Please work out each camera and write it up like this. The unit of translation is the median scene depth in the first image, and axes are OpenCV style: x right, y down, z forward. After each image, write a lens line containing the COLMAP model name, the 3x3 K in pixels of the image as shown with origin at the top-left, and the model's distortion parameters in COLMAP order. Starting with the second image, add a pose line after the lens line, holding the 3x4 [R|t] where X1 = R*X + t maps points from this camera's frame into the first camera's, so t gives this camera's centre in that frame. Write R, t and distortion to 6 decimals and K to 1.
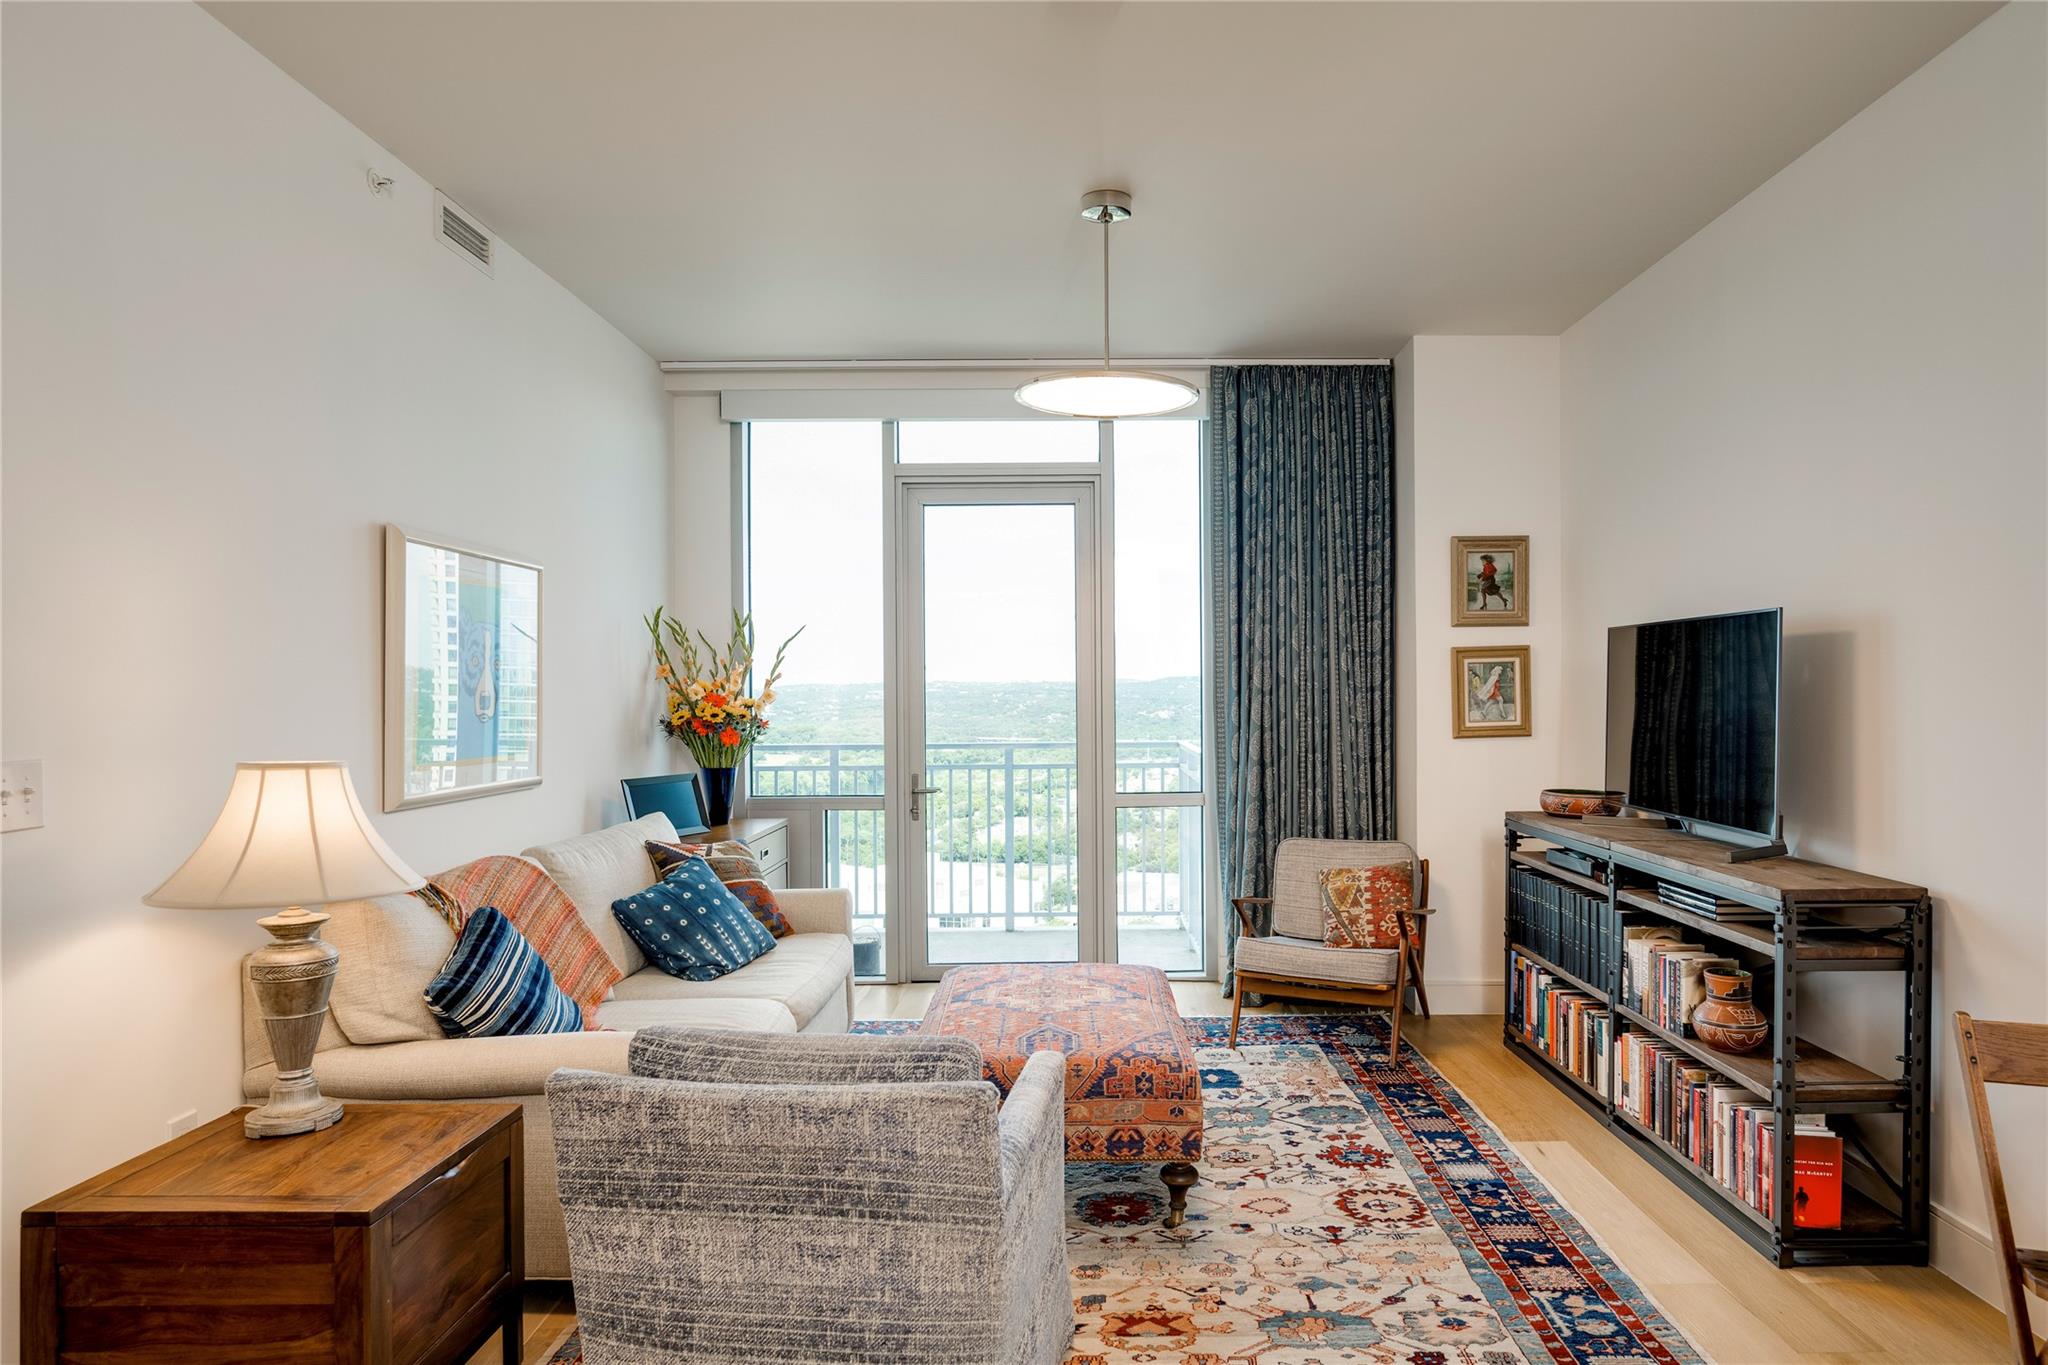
lens RADIAL K [[1366.0, 0, 1024.0], [0, 1366.0, 682.5], [0, 0, 1]] dist [-0.001780, -0.001082]
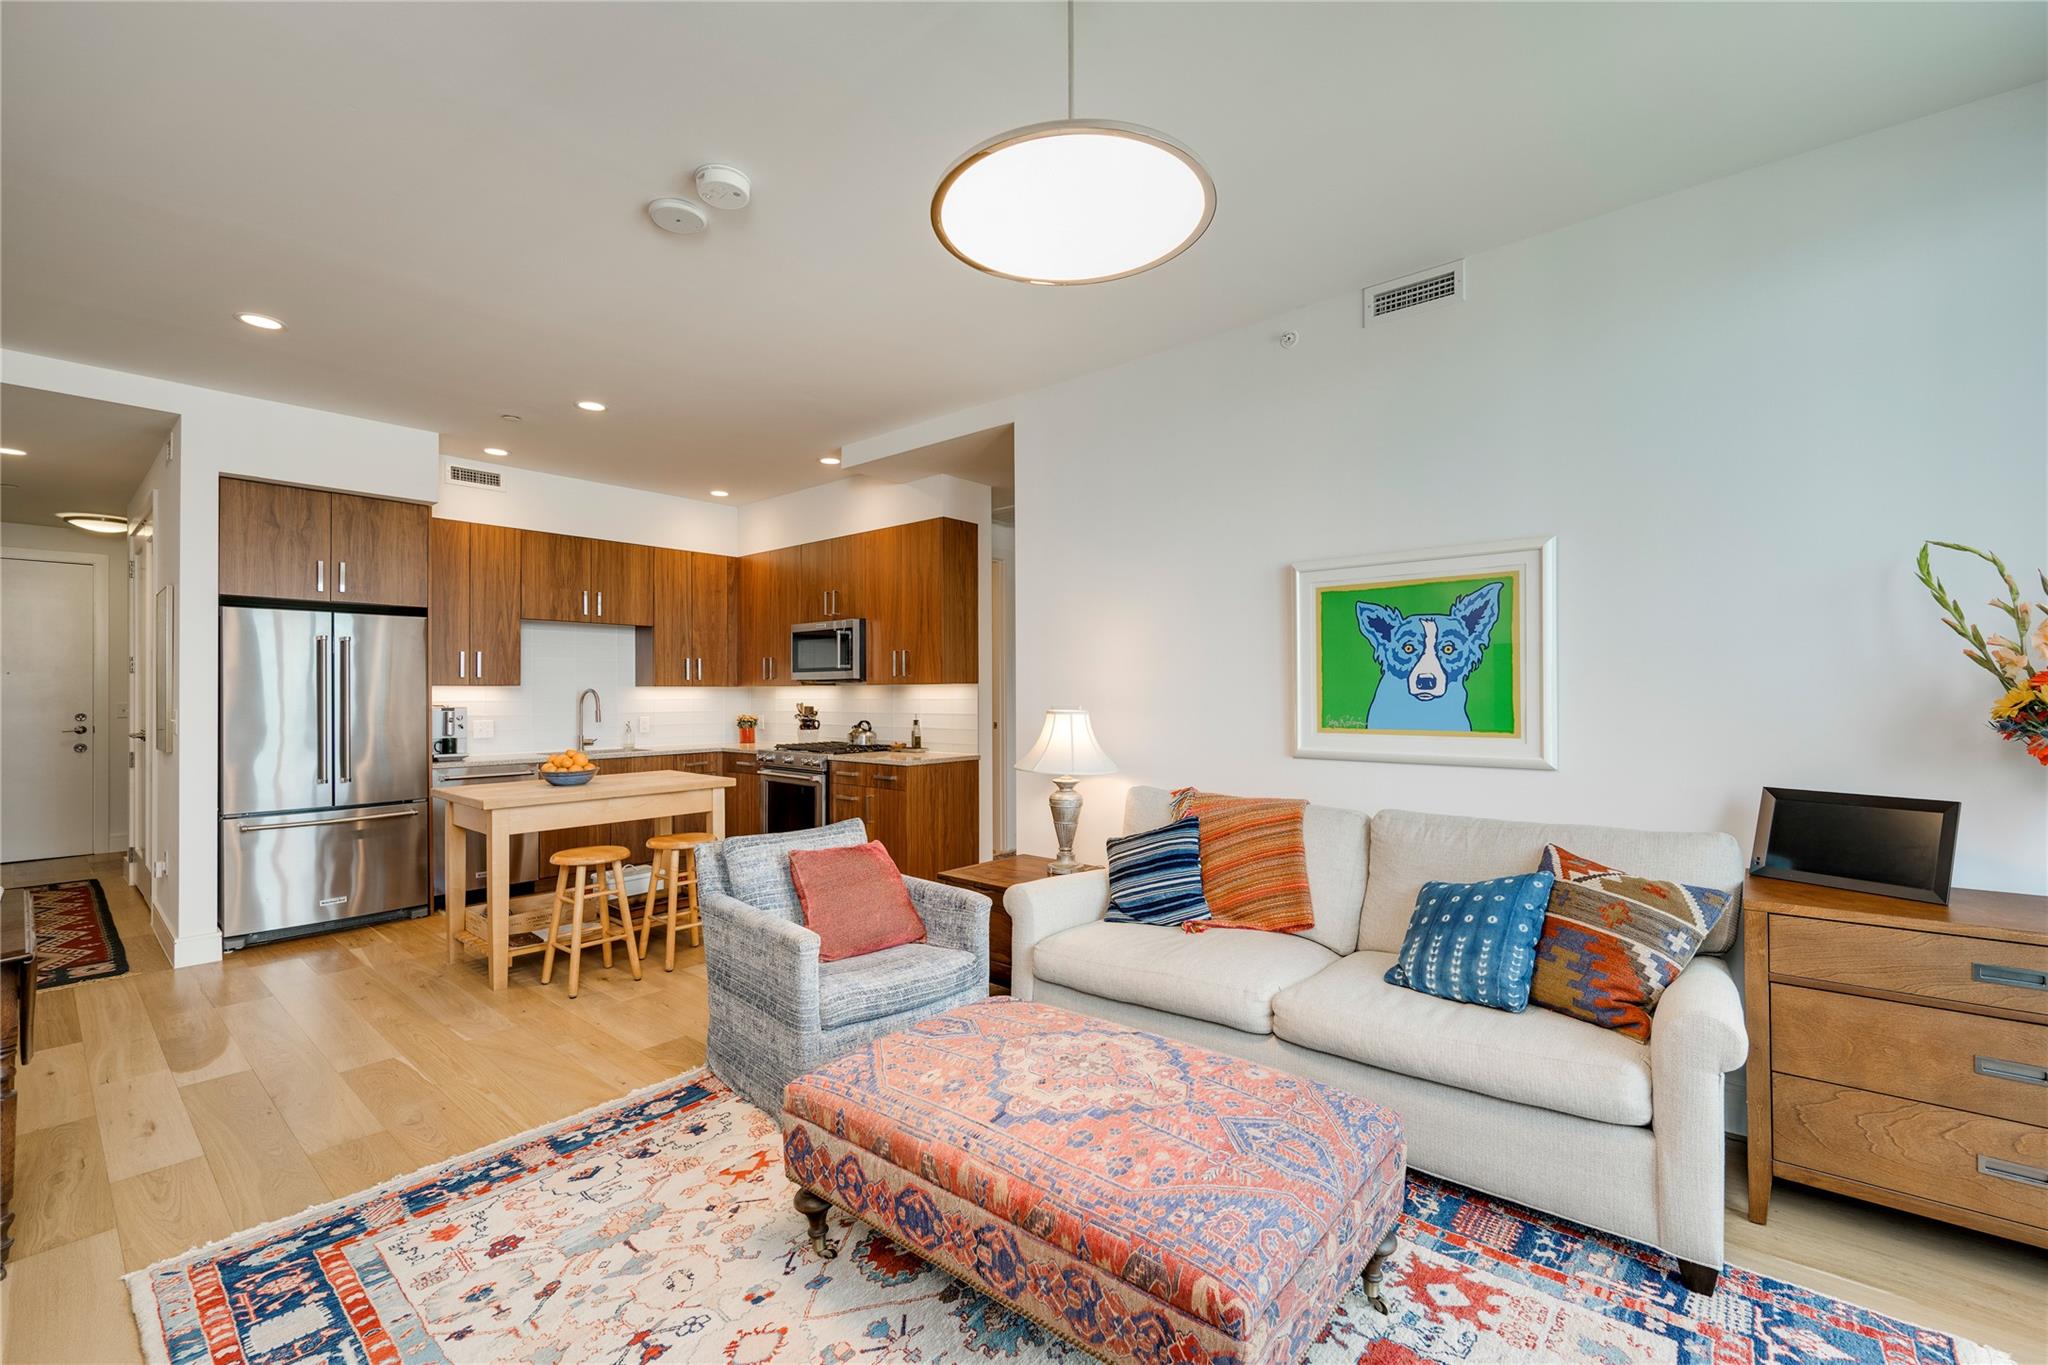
lens RADIAL K [[875.2, 0, 1035.3], [0, 875.2, 689.5], [0, 0, 1]] dist [0.001503, 0.000092]
pose [[-0.647551, 0.001482, -0.762020, 0.305449], [0.009821, 0.999931, -0.006401, 0.016734], [0.761958, -0.011628, -0.647522, 0.980479]]
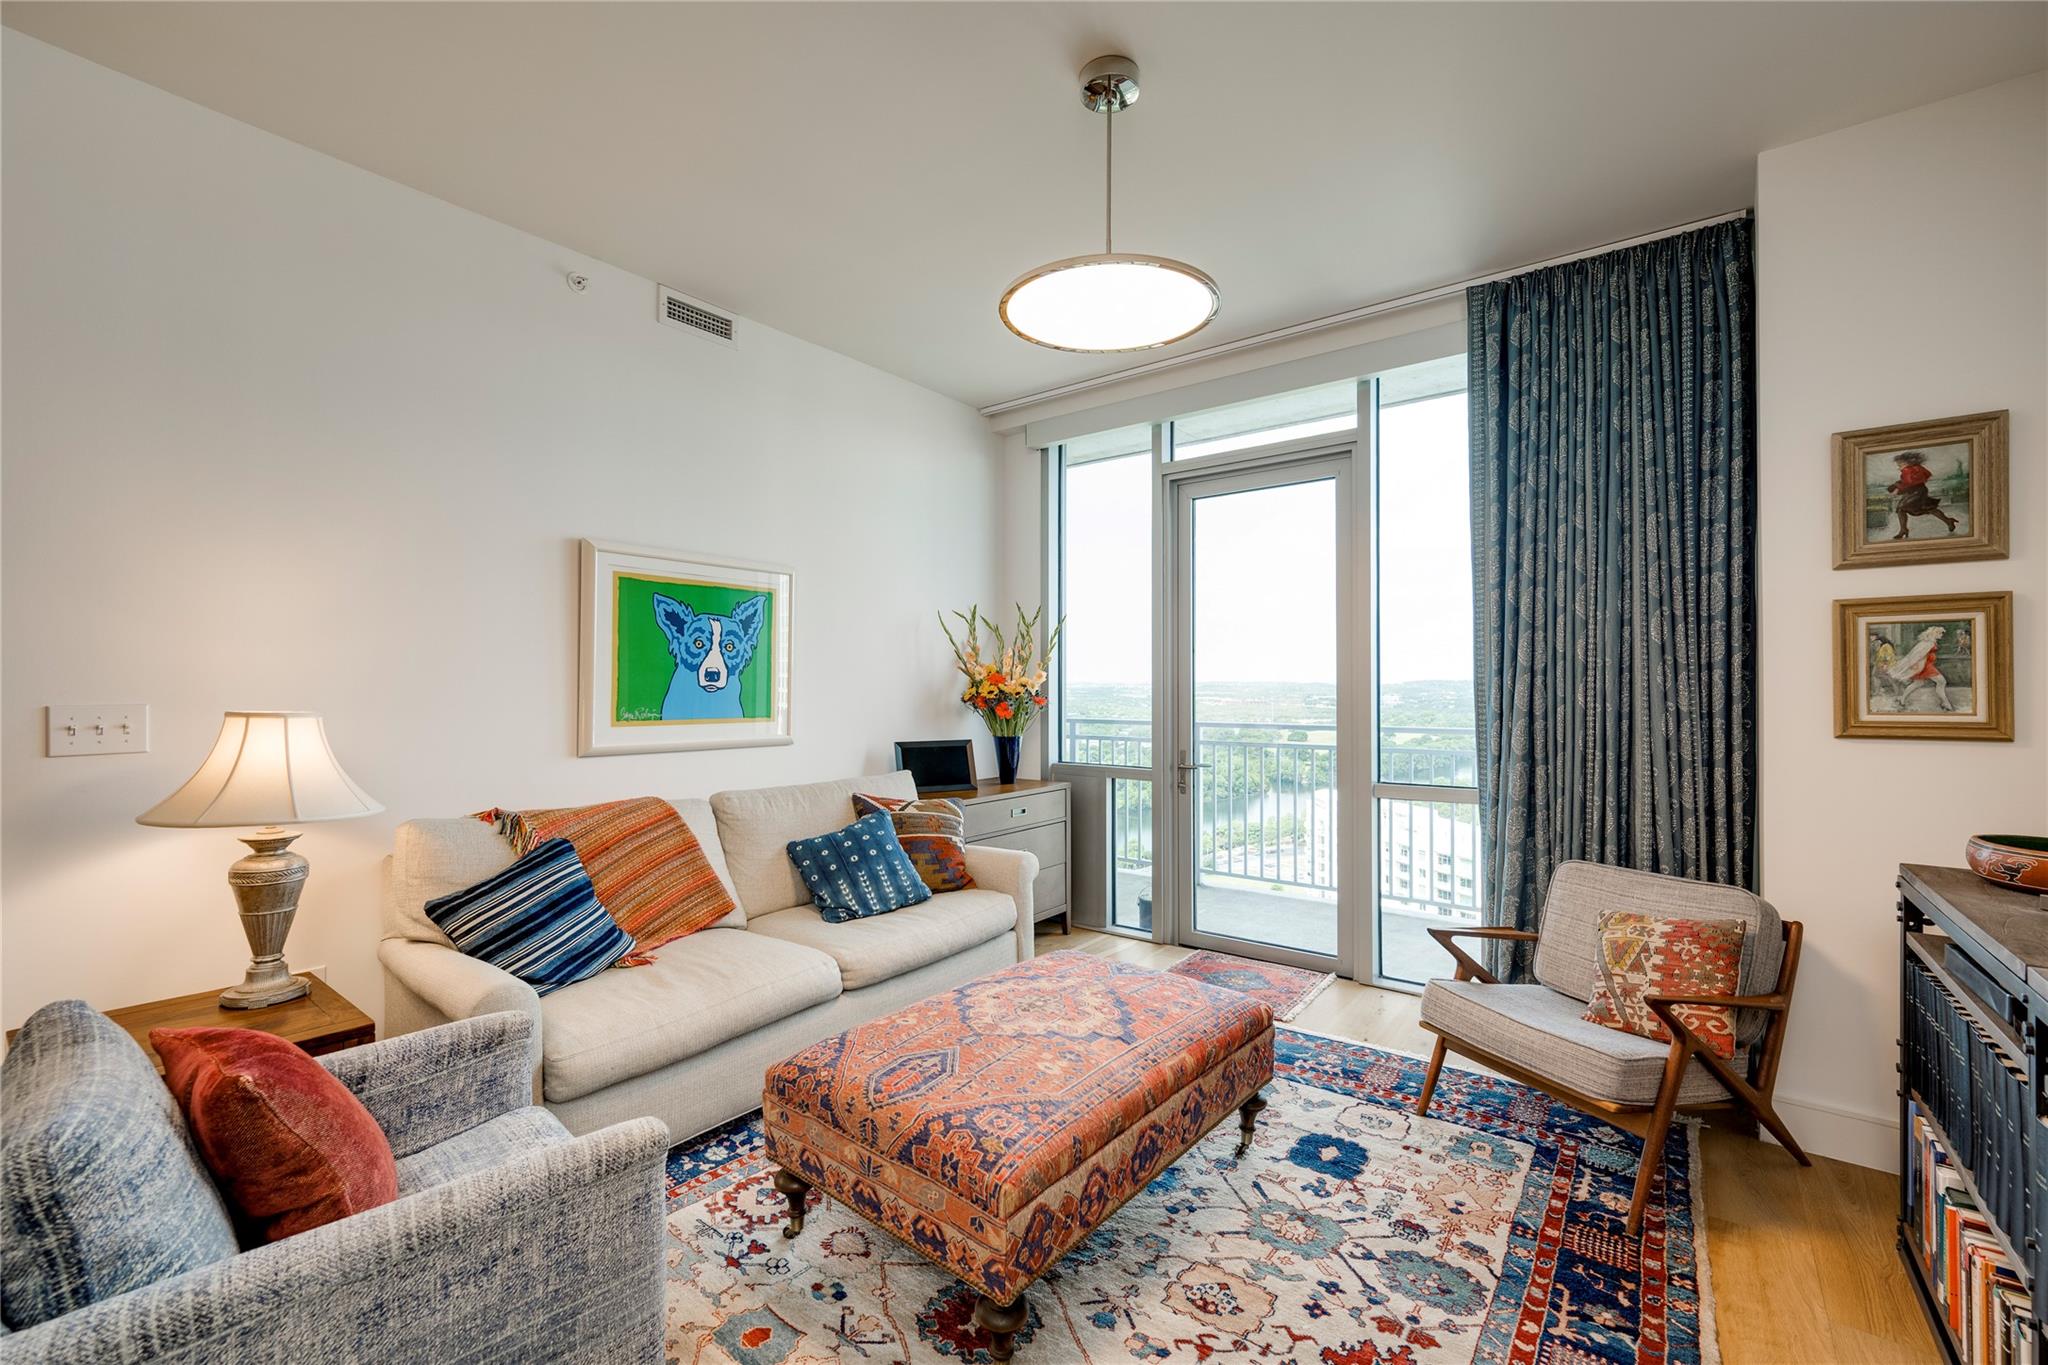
lens RADIAL K [[890.5, 0, 1016.6], [0, 890.5, 665.9], [0, 0, 1]] dist [0.012377, -0.000349]
pose [[0.774328, -0.008866, -0.632722, 0.281452], [-0.002938, 0.999841, -0.017605, 0.014546], [0.632777, 0.015491, 0.774179, 0.411355]]
